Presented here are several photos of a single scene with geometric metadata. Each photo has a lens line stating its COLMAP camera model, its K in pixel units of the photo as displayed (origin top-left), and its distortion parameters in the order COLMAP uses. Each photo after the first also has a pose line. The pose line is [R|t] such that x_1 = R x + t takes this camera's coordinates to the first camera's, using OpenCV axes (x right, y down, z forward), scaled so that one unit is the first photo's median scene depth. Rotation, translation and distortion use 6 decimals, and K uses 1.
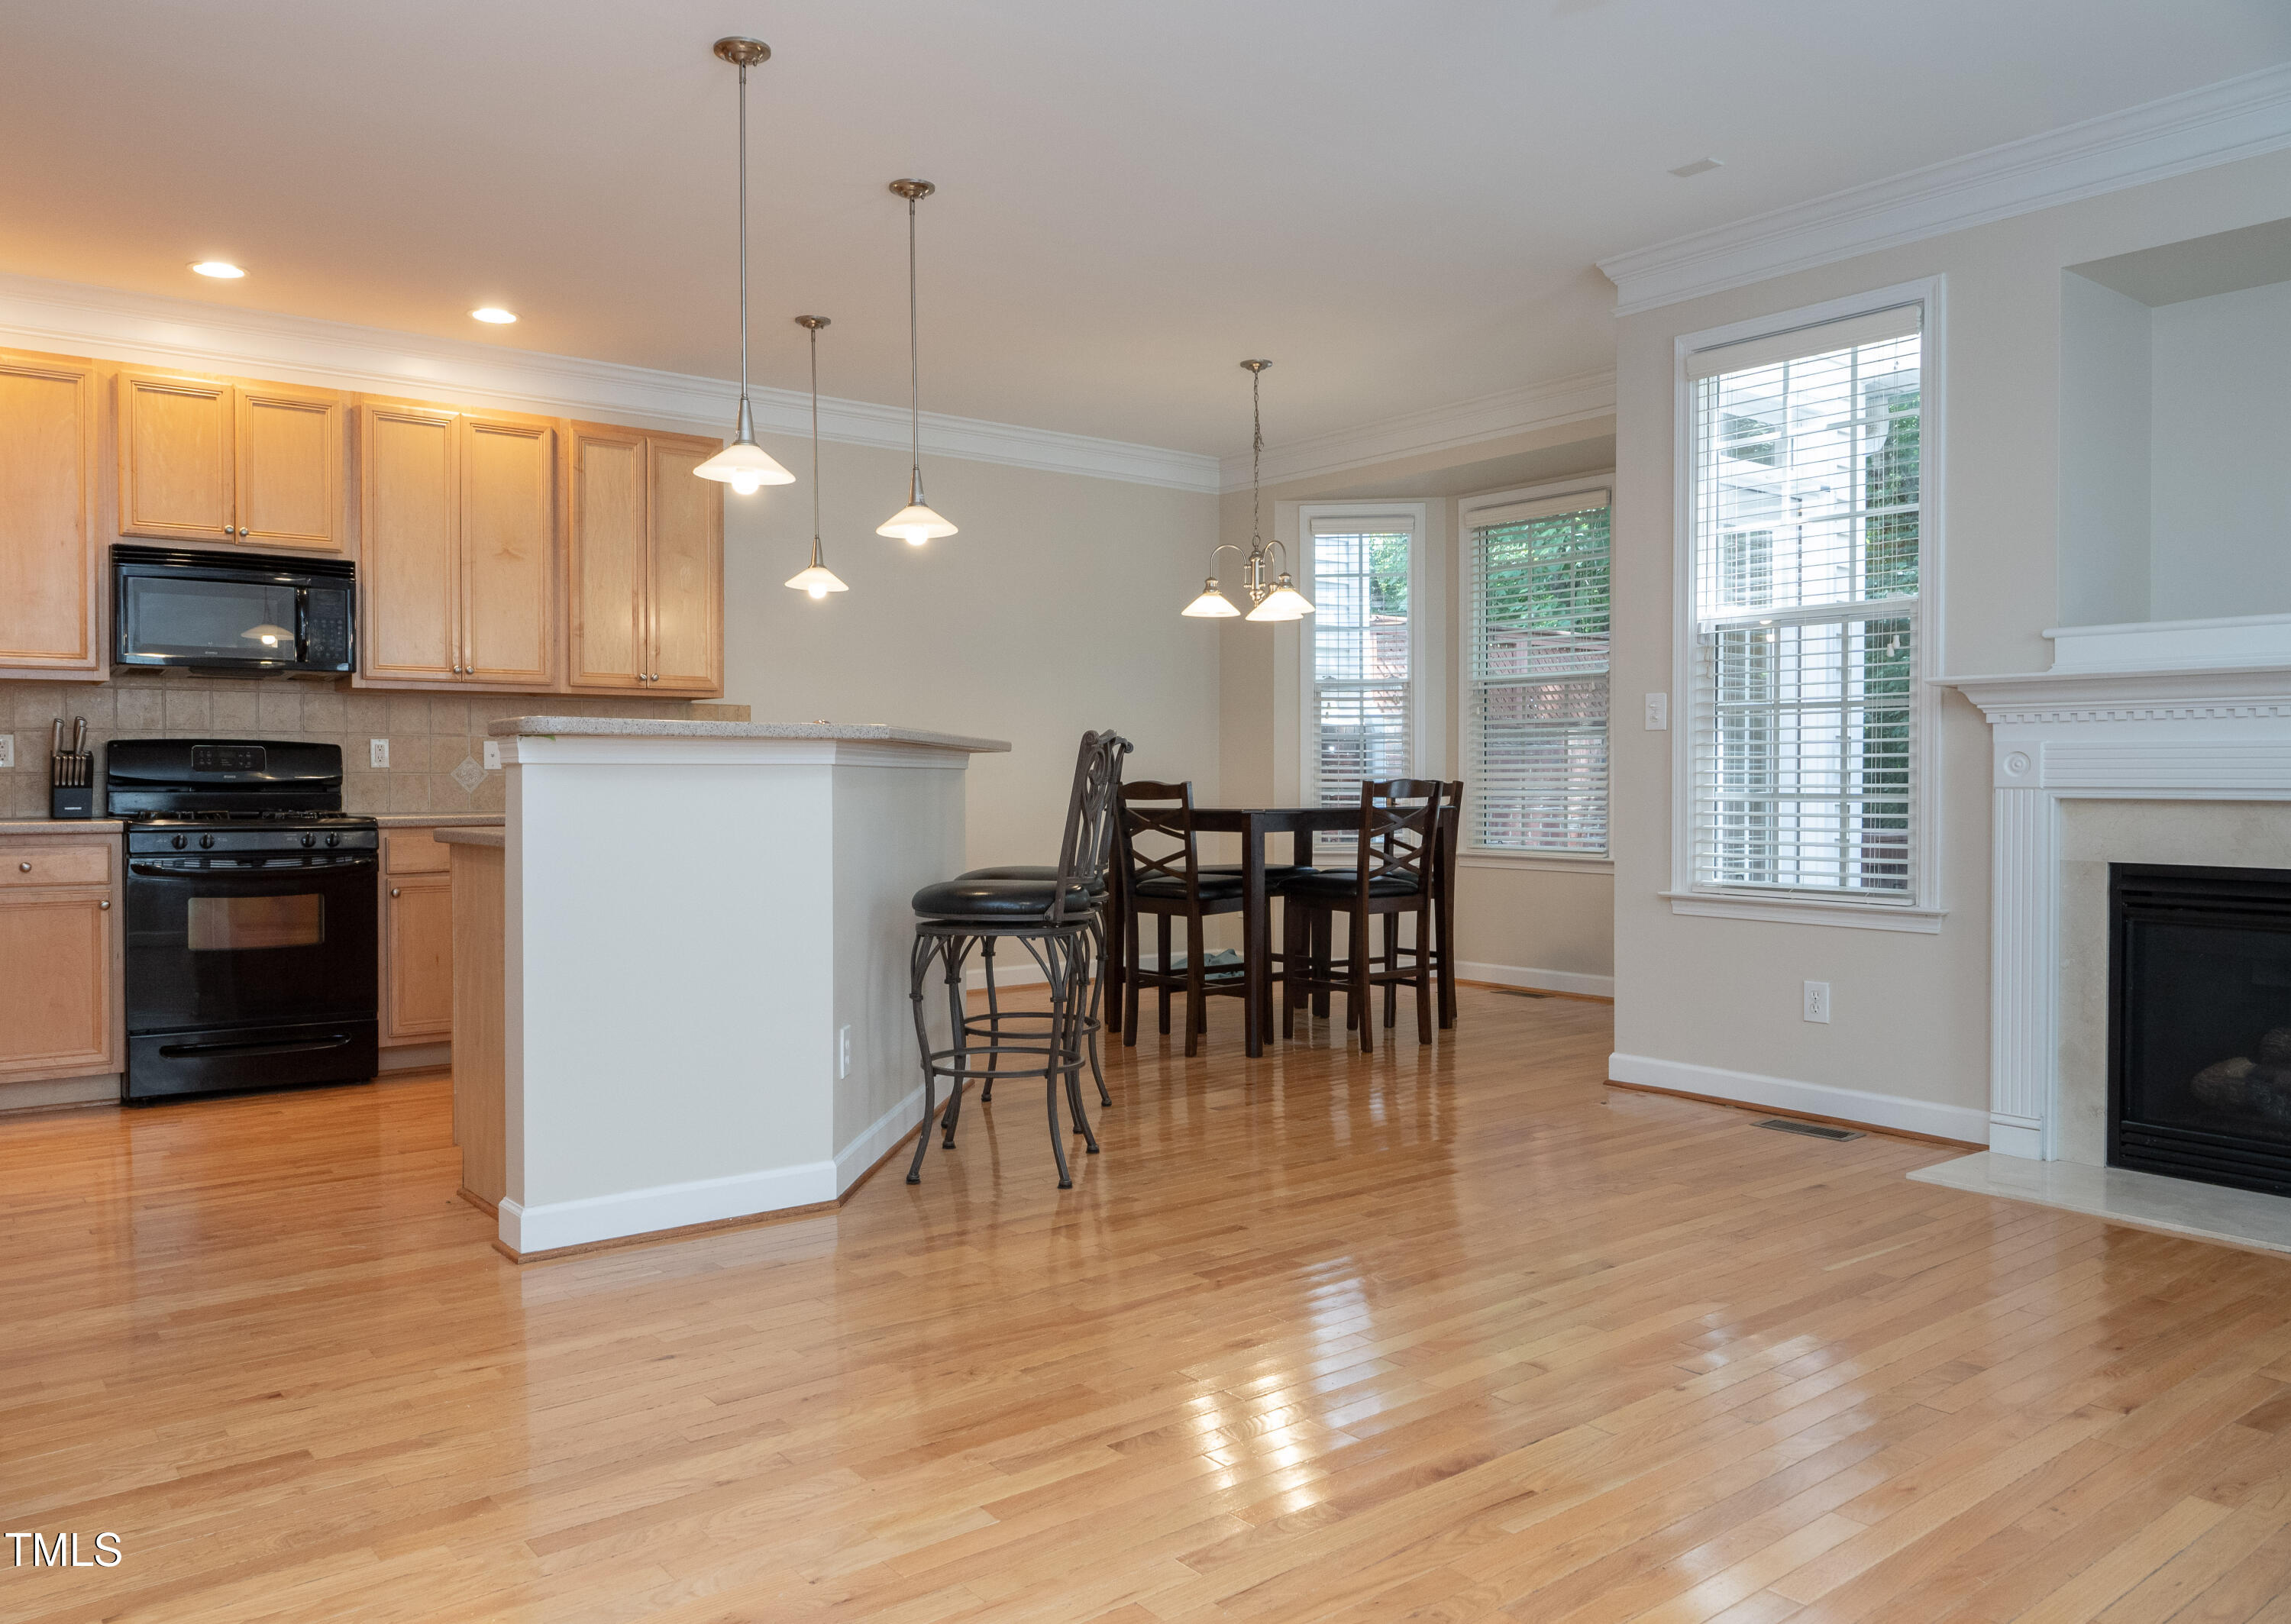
lens RADIAL K [[1665.2, 0, 1076.0], [0, 1665.2, 787.7], [0, 0, 1]] dist [-0.005977, -0.000413]
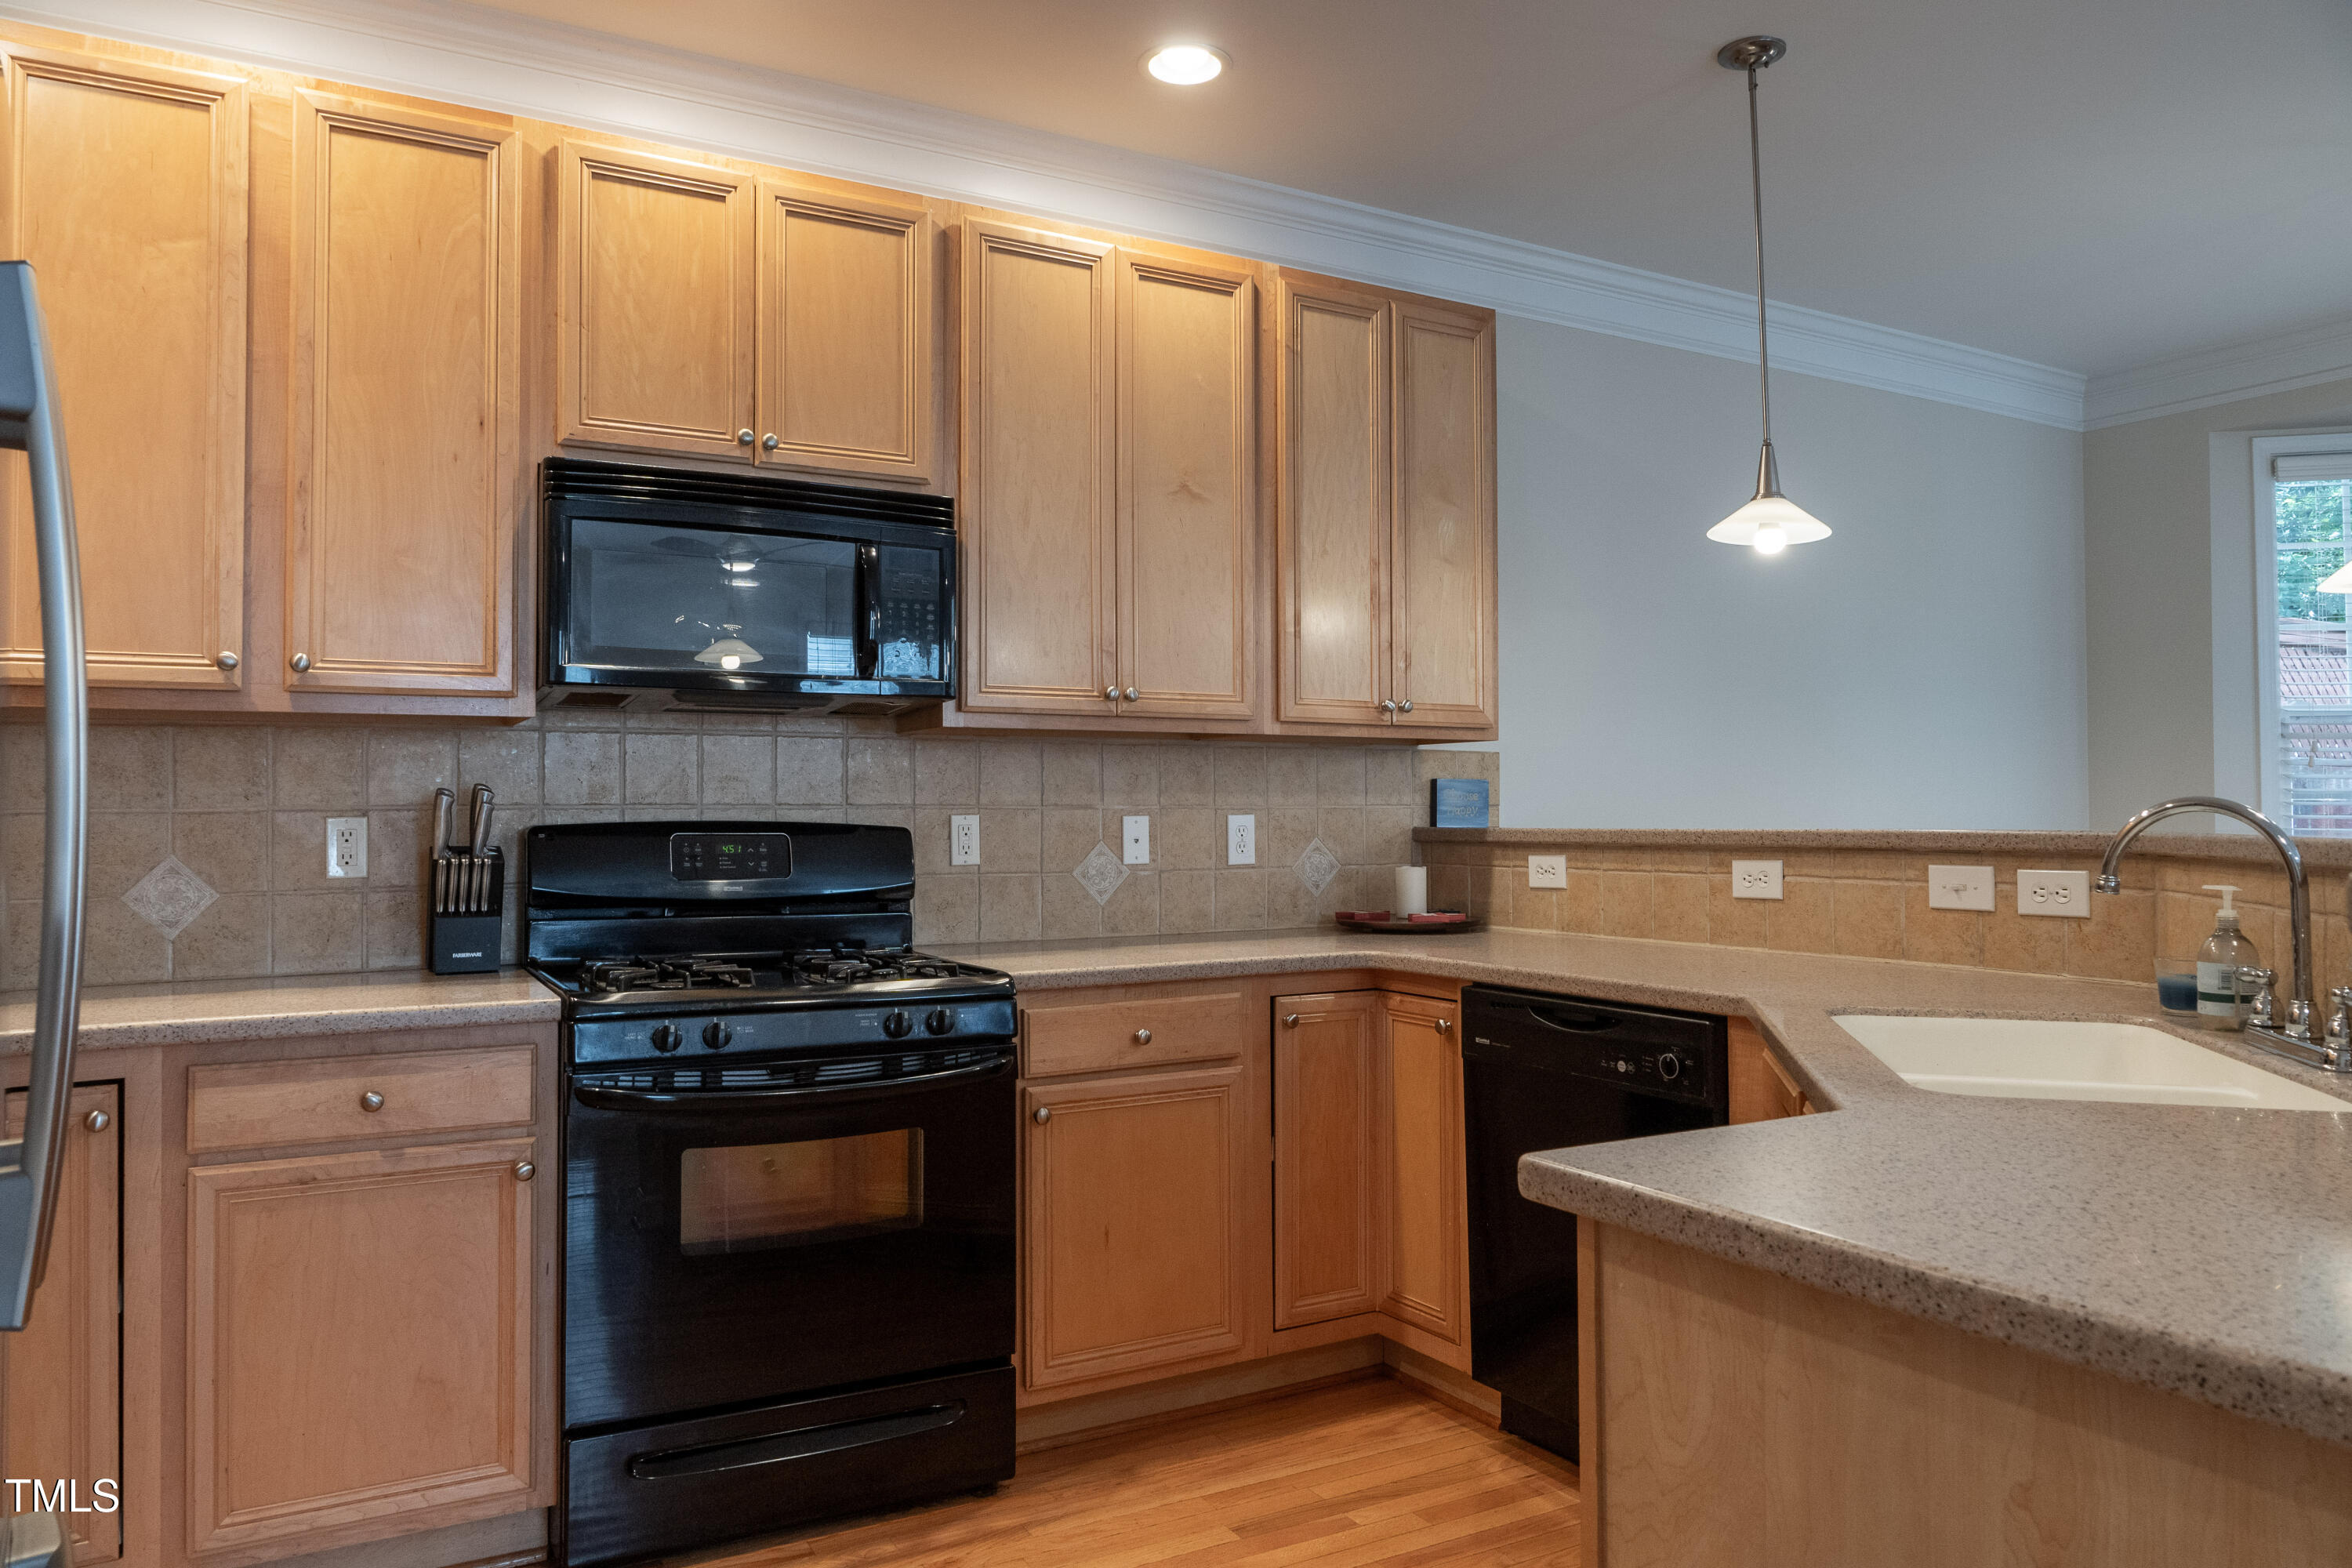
lens RADIAL K [[1583.8, 0, 1187.8], [0, 1583.8, 768.6], [0, 0, 1]] dist [-0.017878, 0.003400]
pose [[0.993178, -0.004202, -0.116534, -0.298699], [0.000280, 0.999434, -0.033650, -0.029086], [0.116610, 0.033388, 0.992616, 0.496134]]
